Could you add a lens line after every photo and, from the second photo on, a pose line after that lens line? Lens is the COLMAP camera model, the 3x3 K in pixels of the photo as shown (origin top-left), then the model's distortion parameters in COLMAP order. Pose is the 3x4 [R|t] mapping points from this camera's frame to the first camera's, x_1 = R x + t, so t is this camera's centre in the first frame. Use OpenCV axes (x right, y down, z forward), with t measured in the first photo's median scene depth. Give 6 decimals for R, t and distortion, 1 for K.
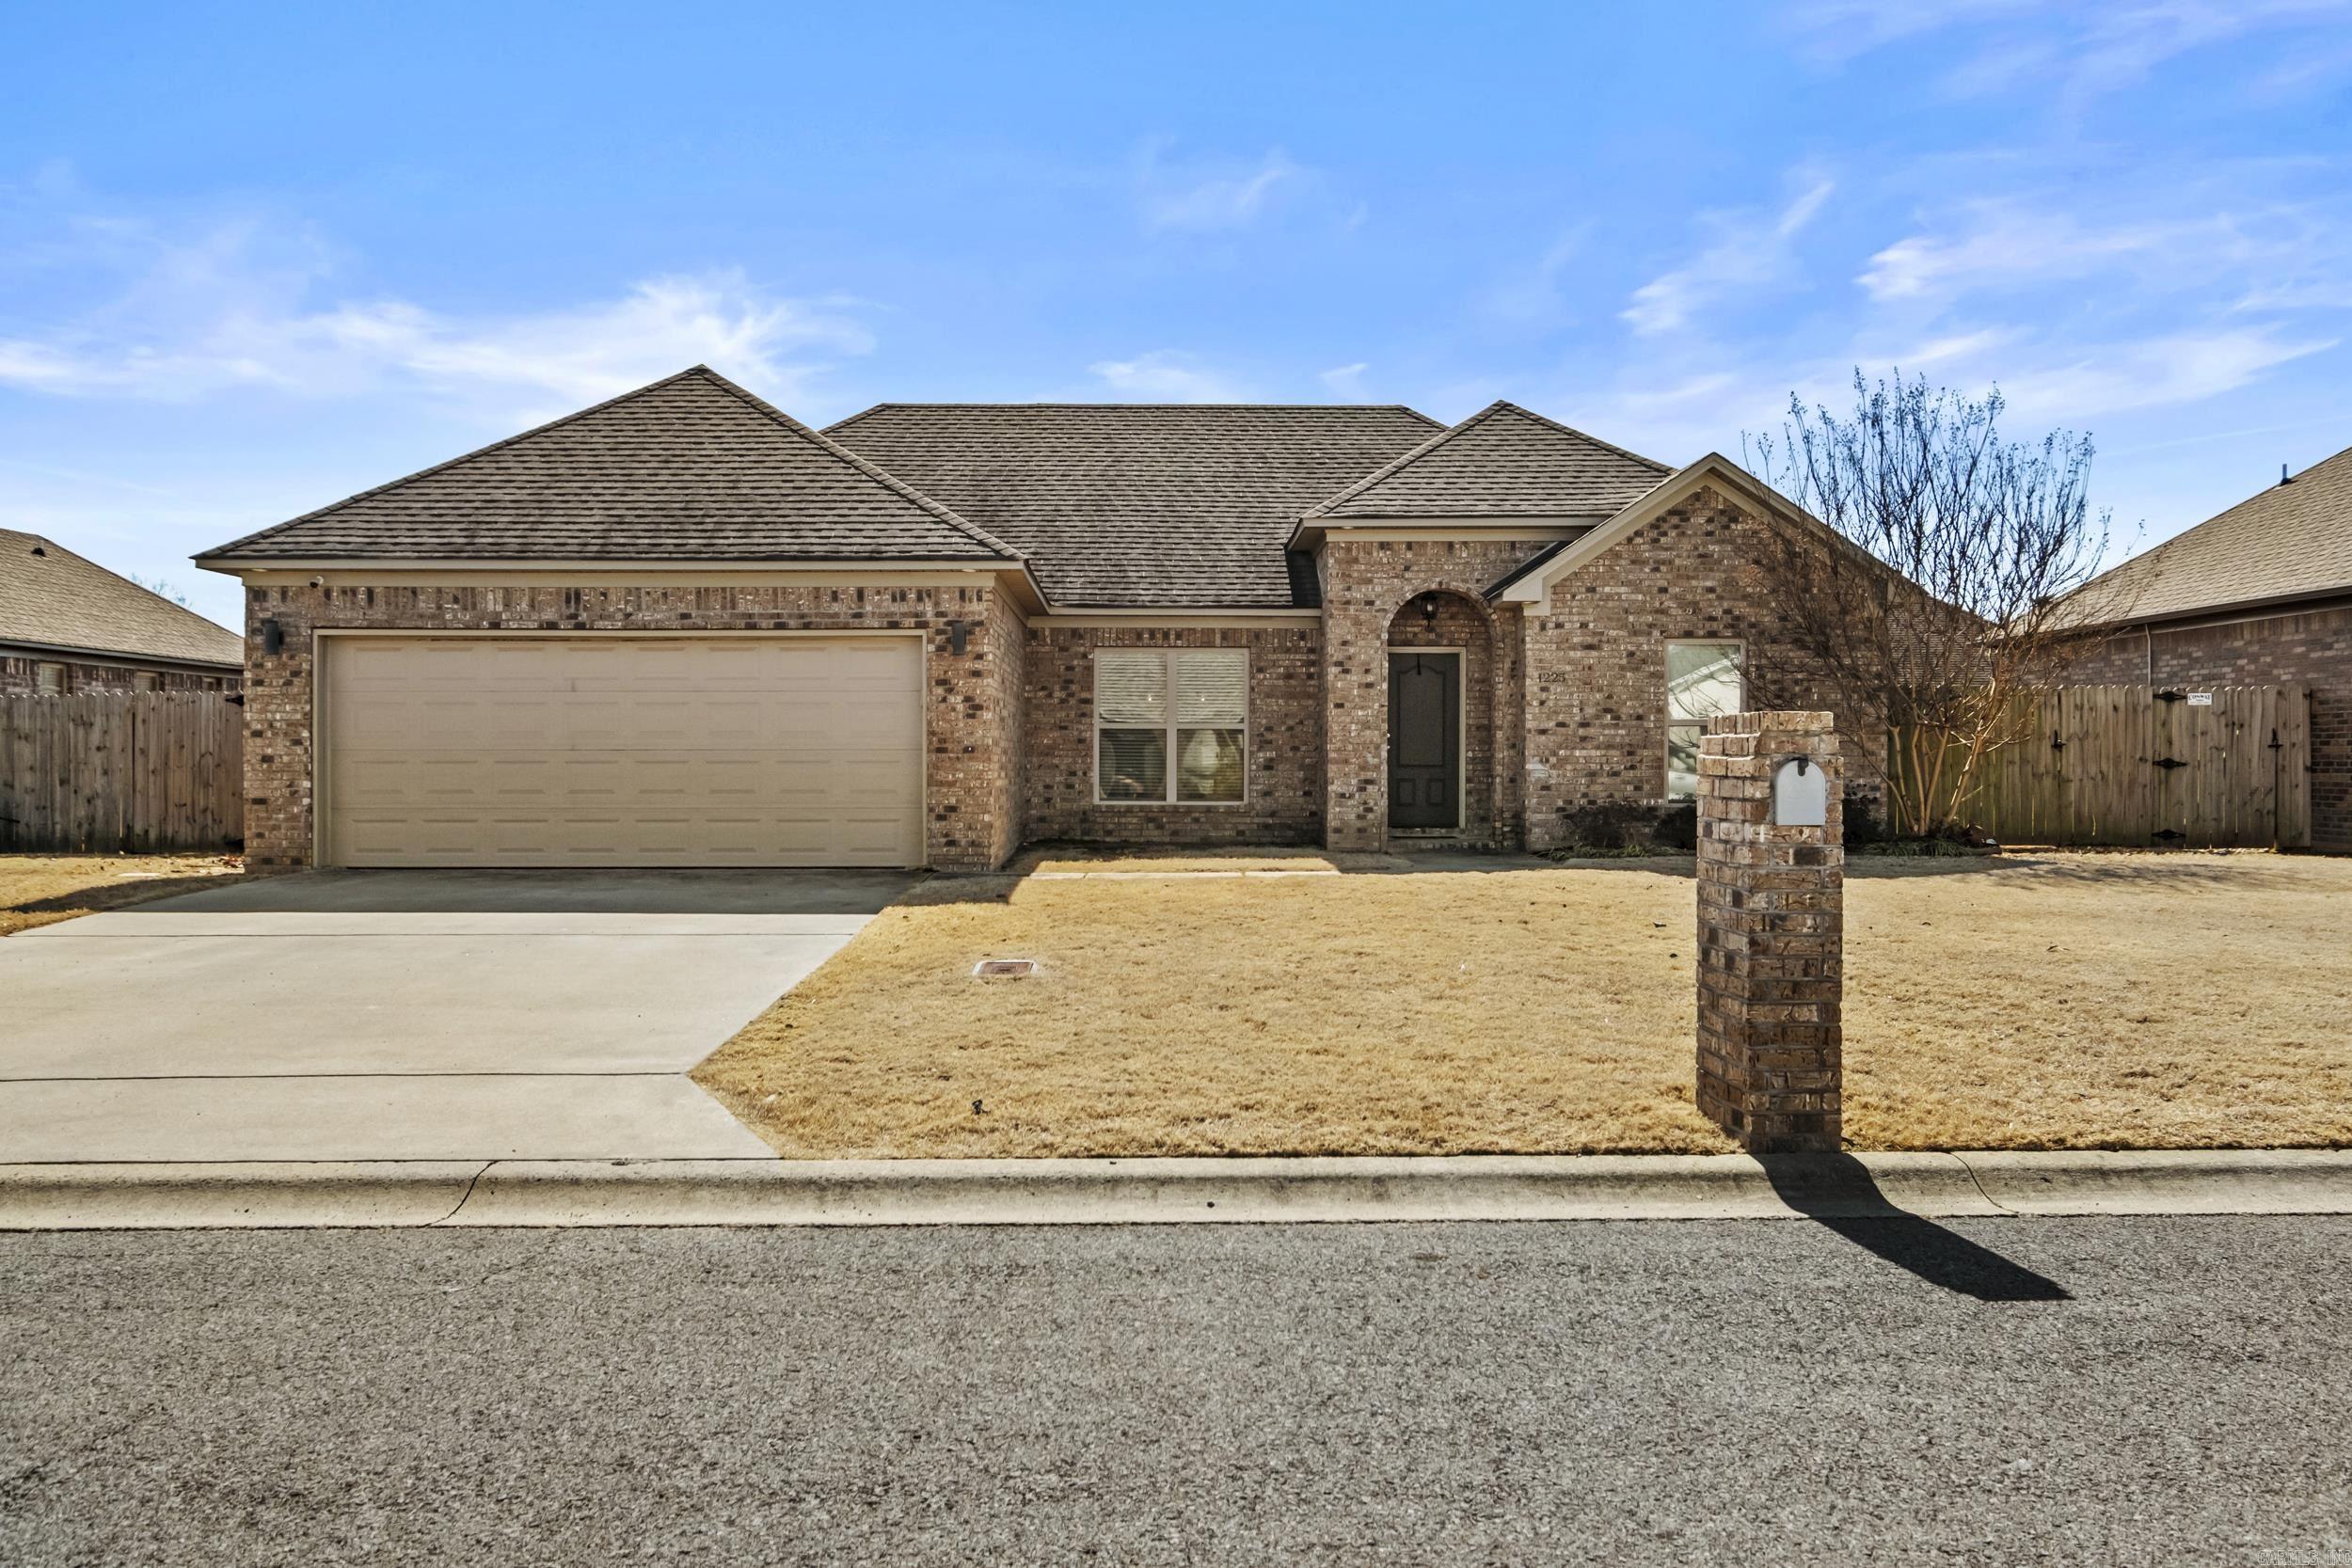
lens RADIAL K [[2124.7, 0, 1178.9], [0, 2124.7, 789.4], [0, 0, 1]] dist [-0.011674, 0.024537]
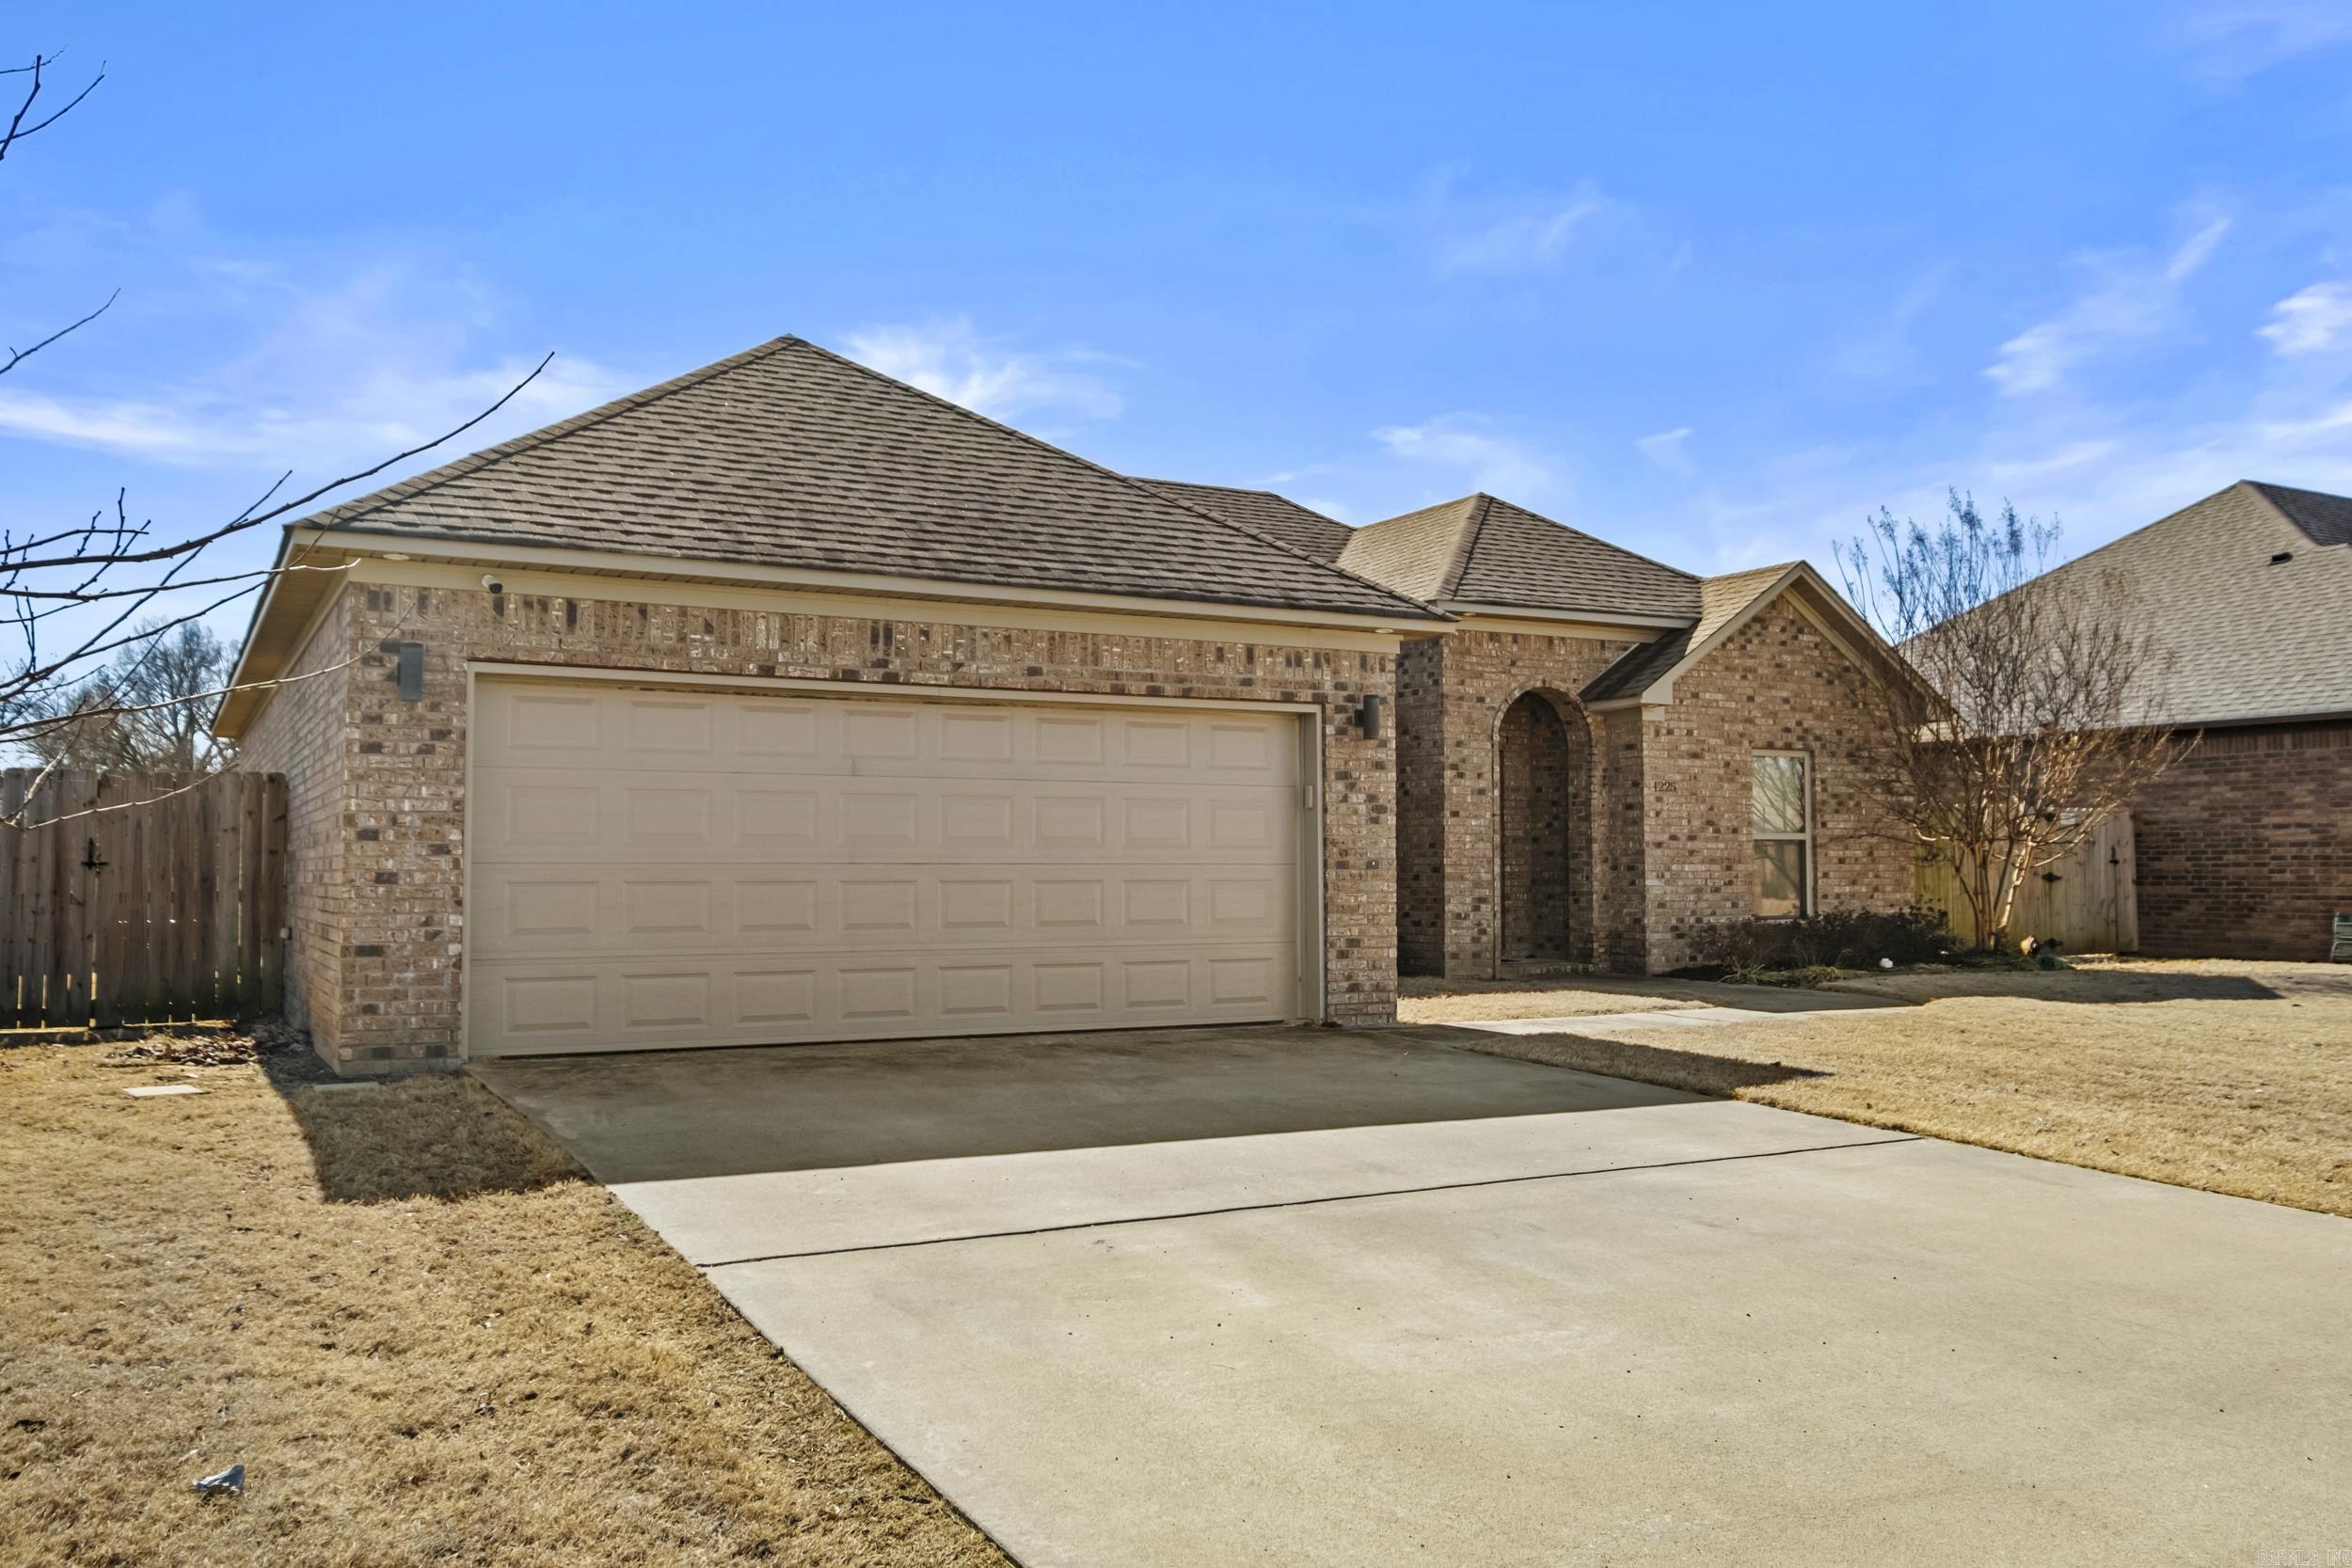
lens RADIAL K [[1915.6, 0, 1178.2], [0, 1915.6, 784.0], [0, 0, 1]] dist [-0.003974, 0.000842]
pose [[0.877770, 0.021813, 0.478586, -0.477074], [0.005865, 0.998399, -0.056262, -0.009022], [-0.479047, 0.052193, 0.876236, 0.418276]]
